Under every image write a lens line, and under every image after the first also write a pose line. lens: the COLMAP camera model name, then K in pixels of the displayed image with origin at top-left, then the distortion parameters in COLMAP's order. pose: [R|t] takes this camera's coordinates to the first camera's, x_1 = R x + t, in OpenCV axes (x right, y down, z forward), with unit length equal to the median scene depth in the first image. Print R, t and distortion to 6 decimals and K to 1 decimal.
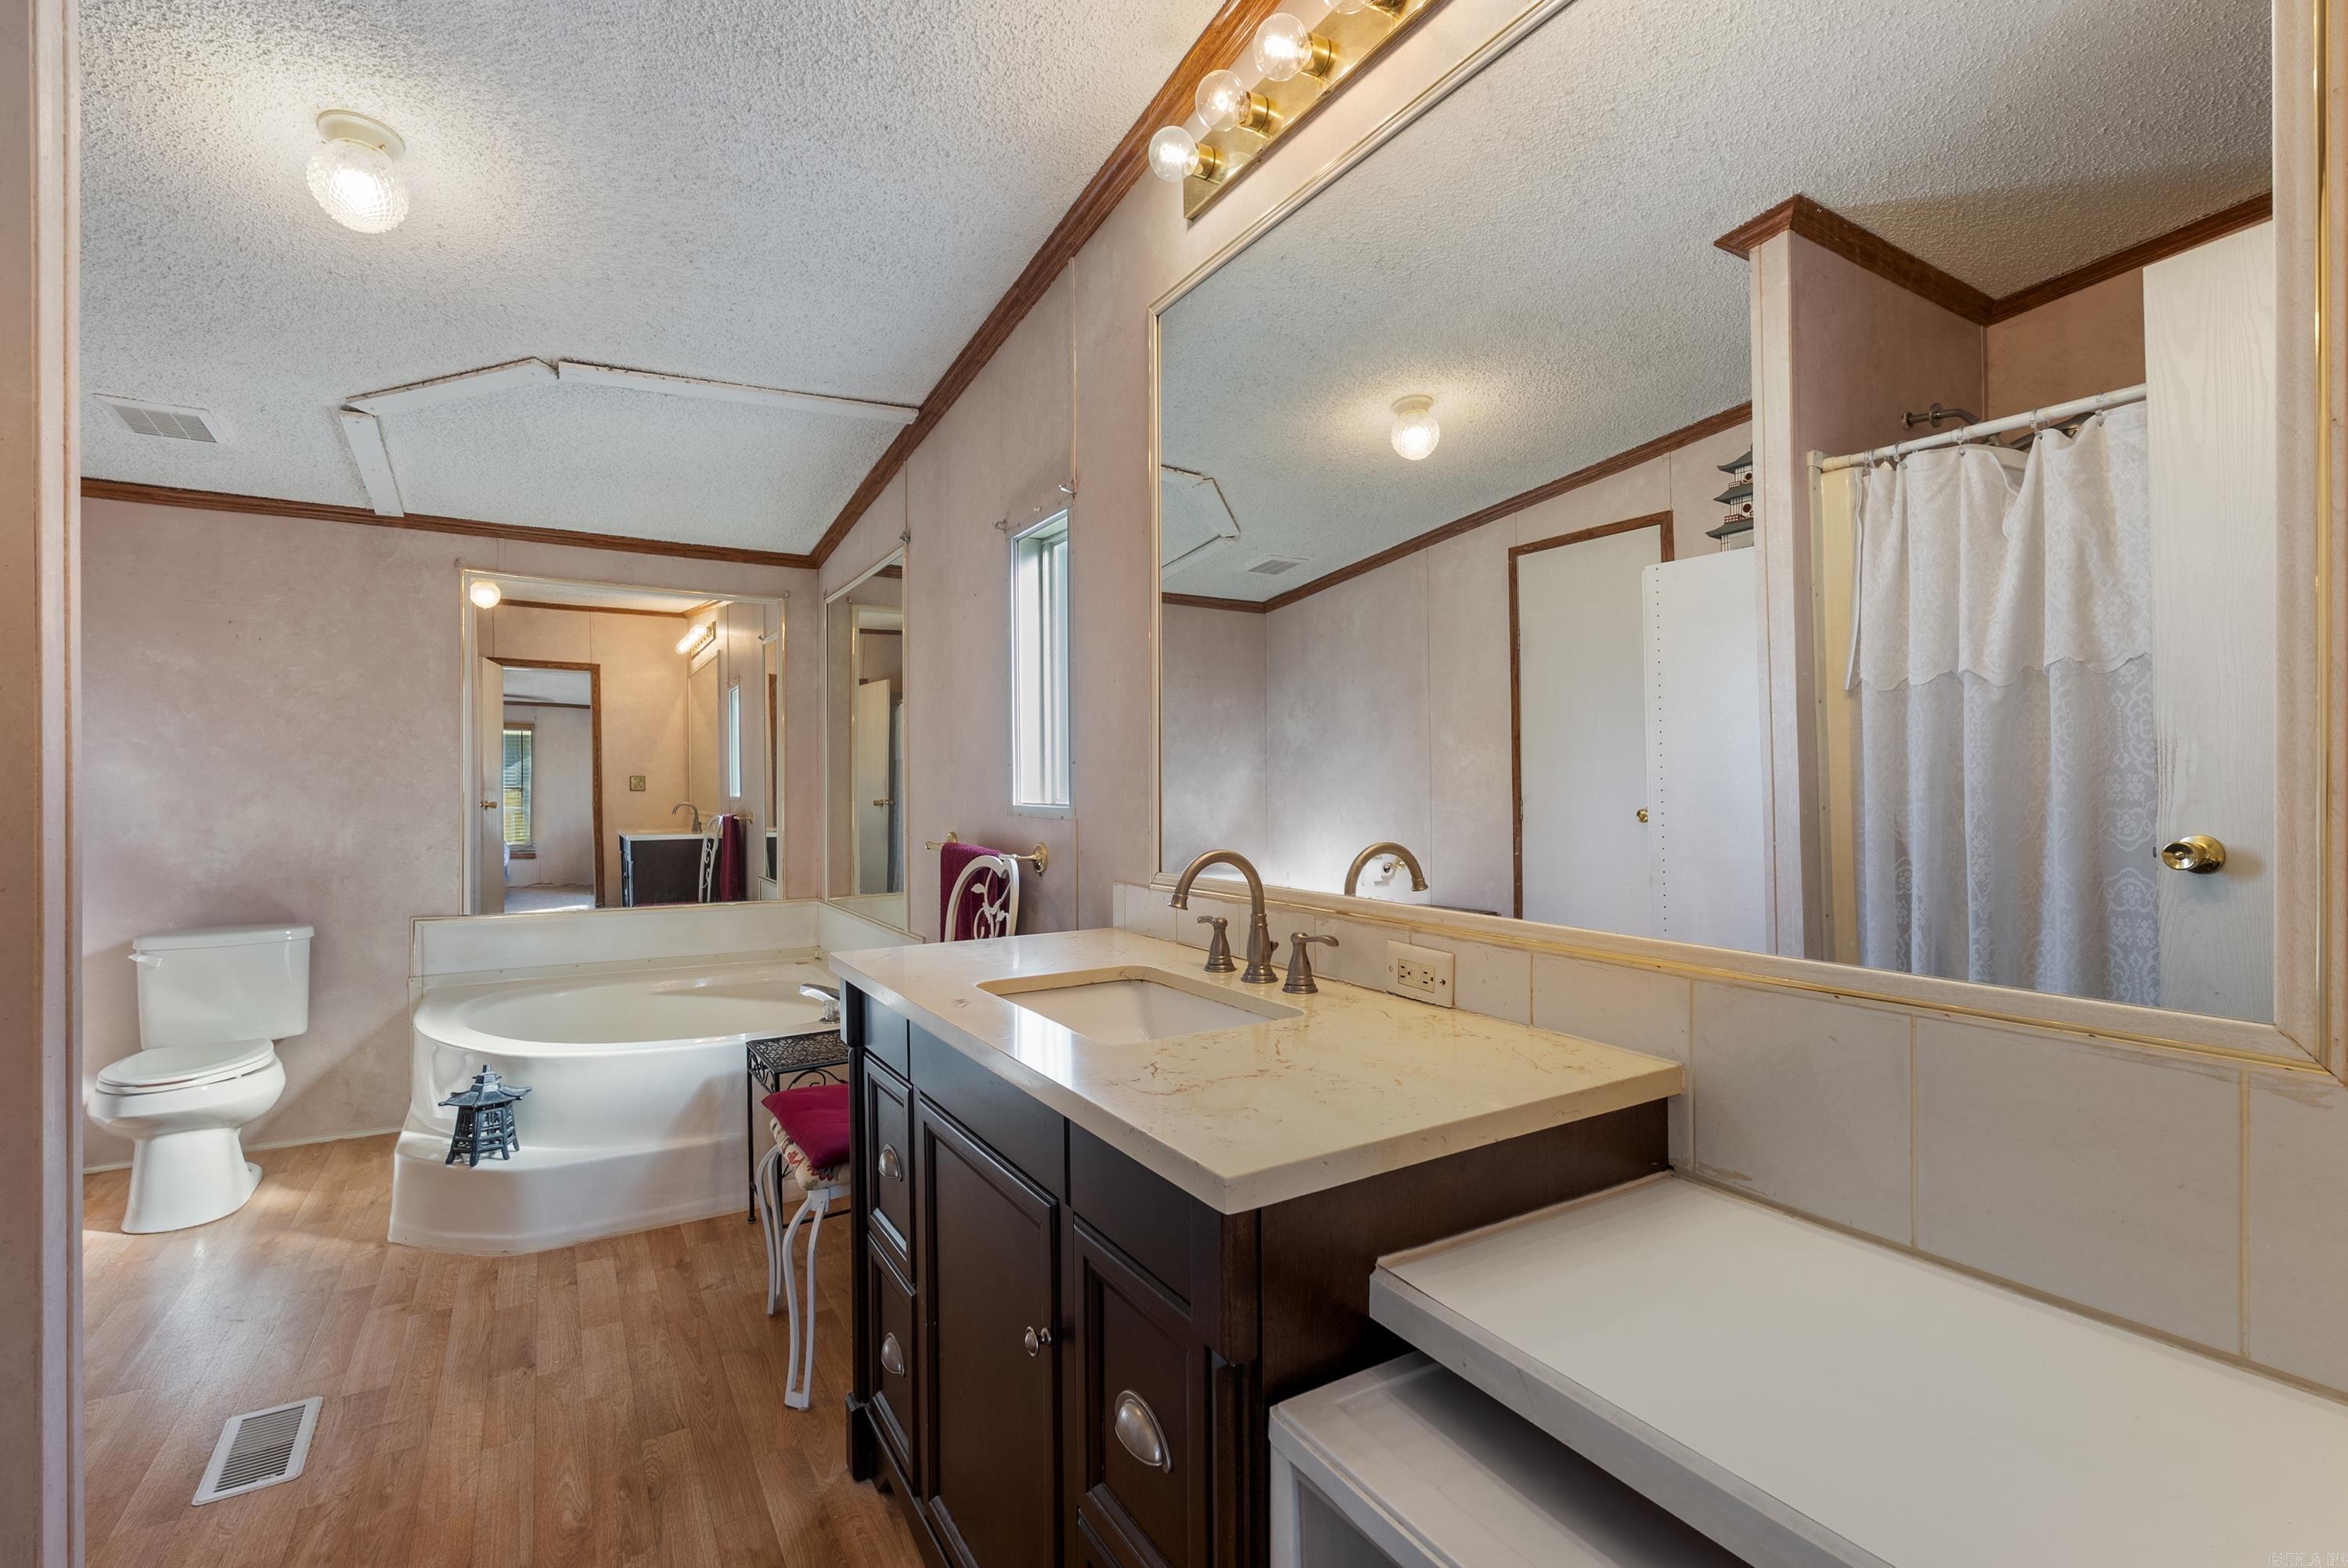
lens RADIAL K [[1040.4, 0, 1166.3], [0, 1040.4, 791.9], [0, 0, 1]] dist [-0.006985, 0.000942]
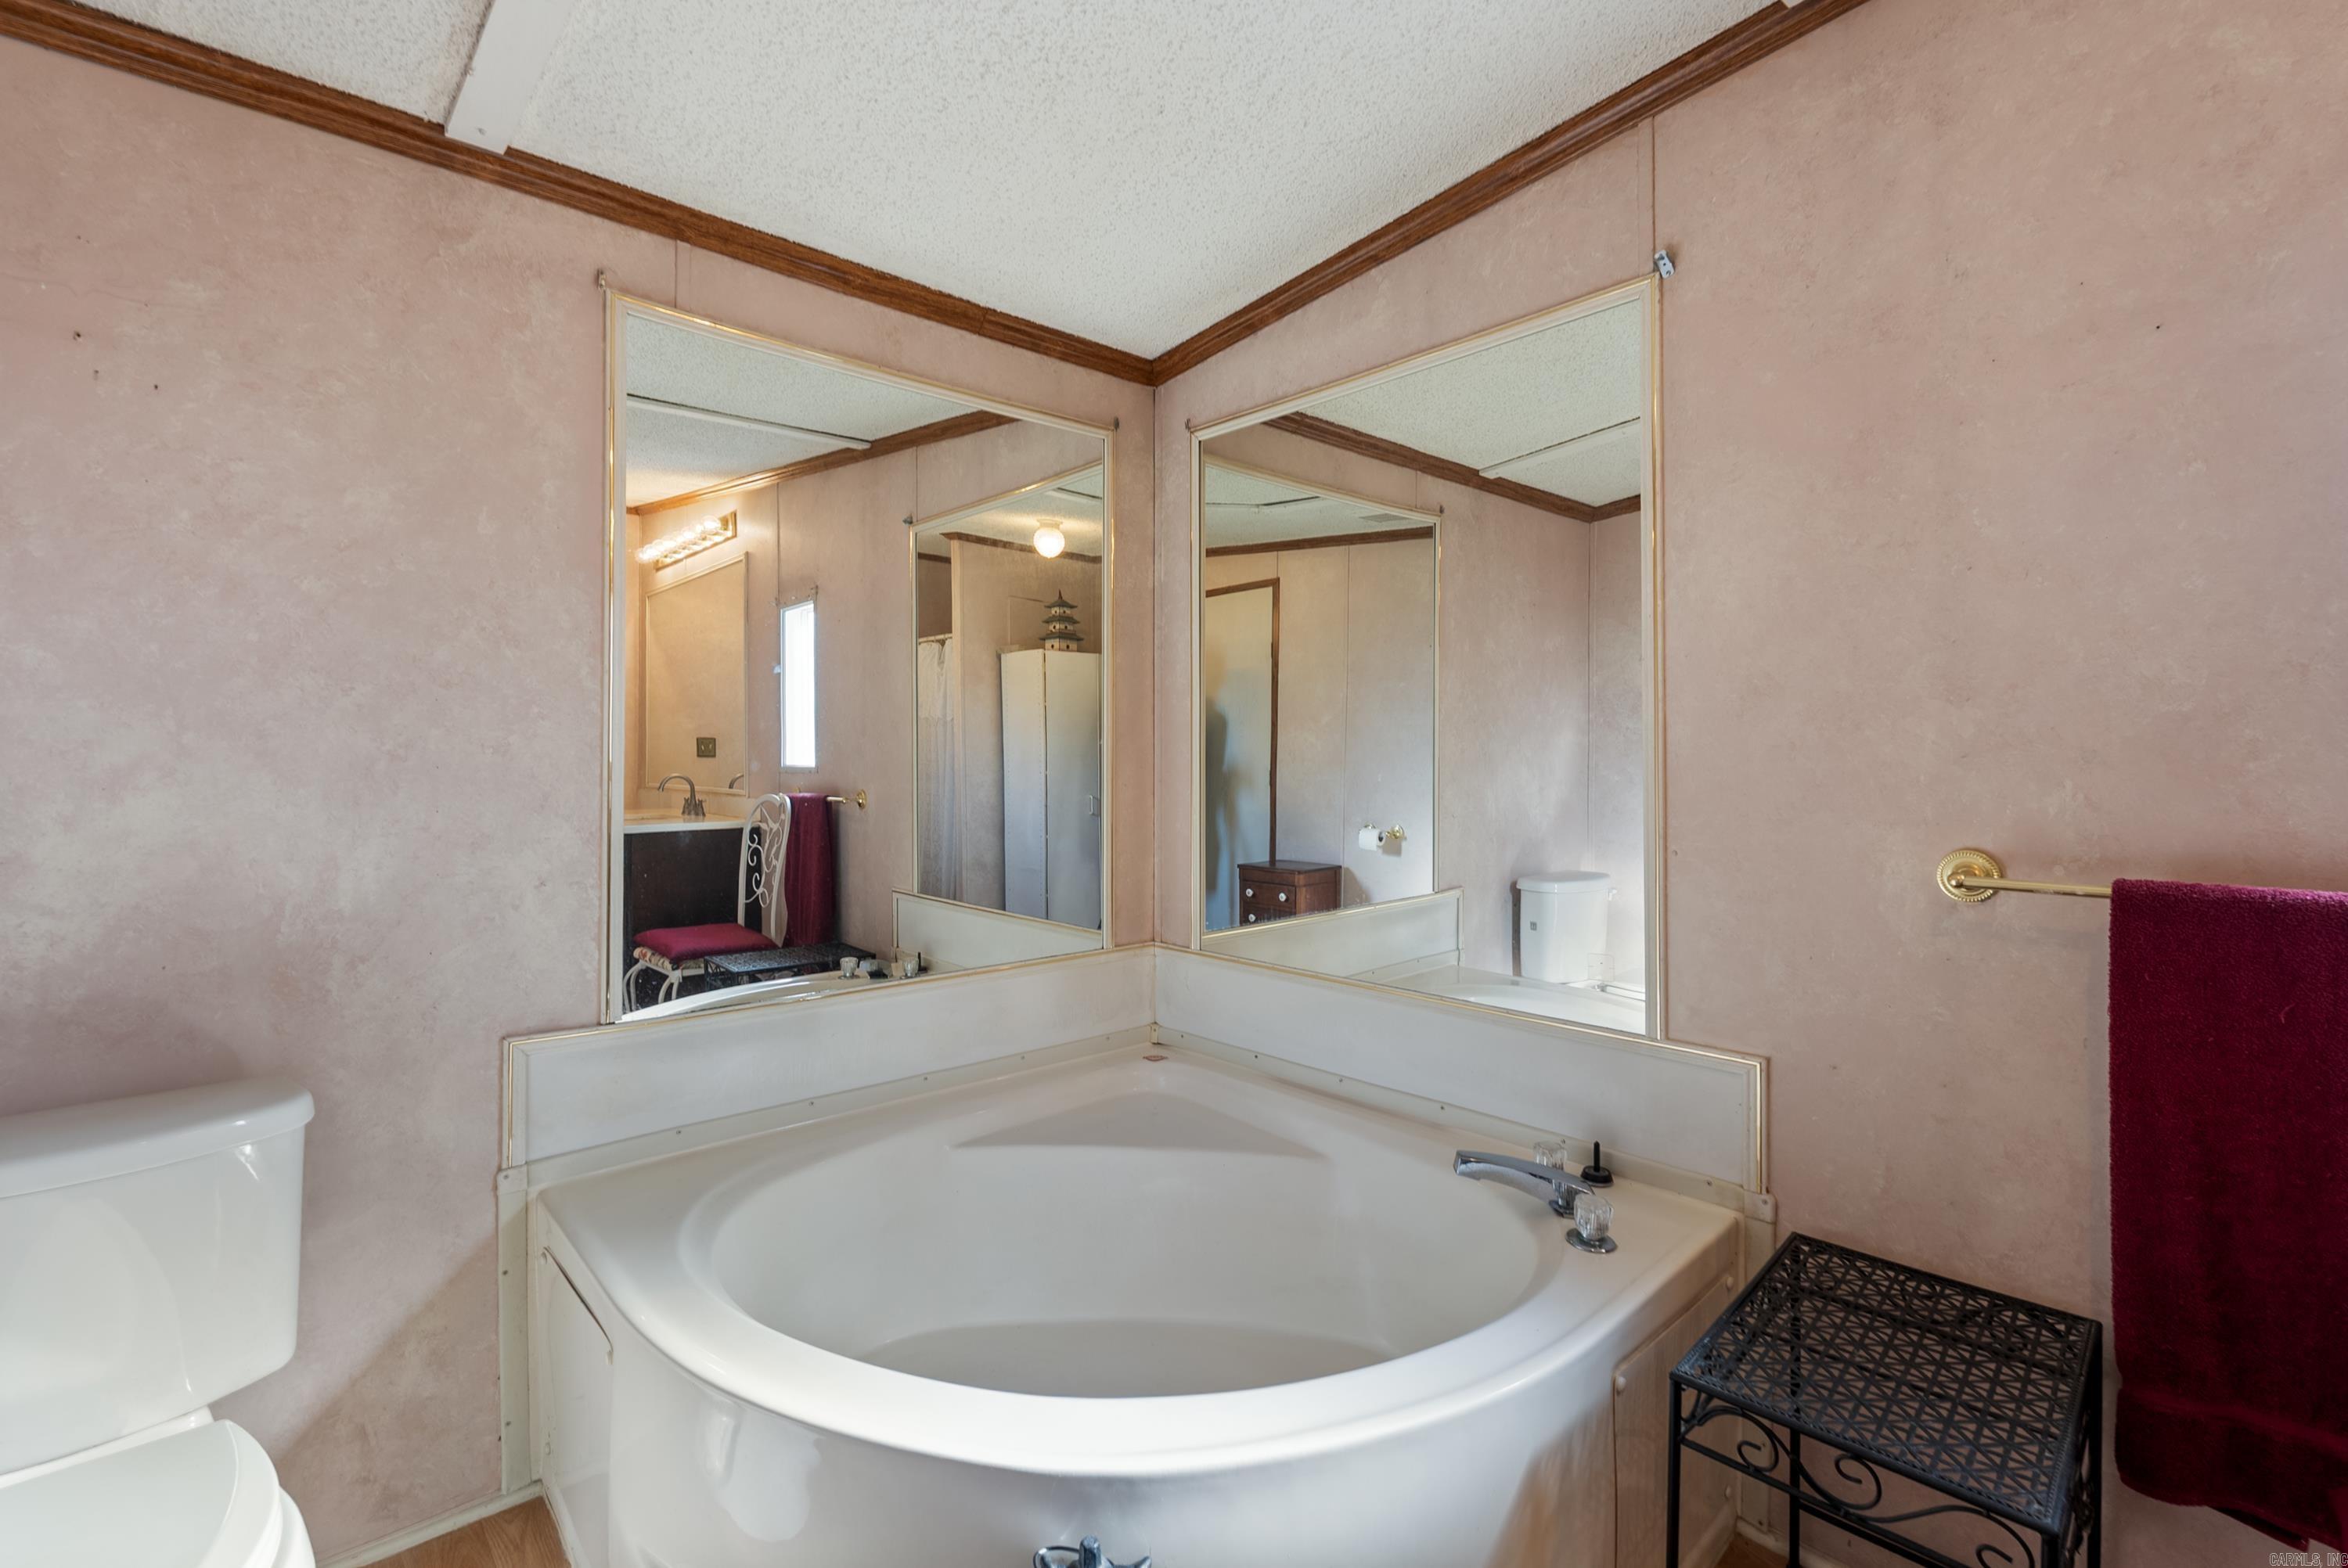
lens RADIAL K [[1040.4, 0, 1146.4], [0, 1040.4, 750.8], [0, 0, 1]] dist [-0.006985, 0.000942]
pose [[0.982131, 0.003813, 0.188162, -0.533659], [-0.002413, 0.999968, -0.007672, -0.001941], [-0.188185, 0.007081, 0.982108, 0.495501]]
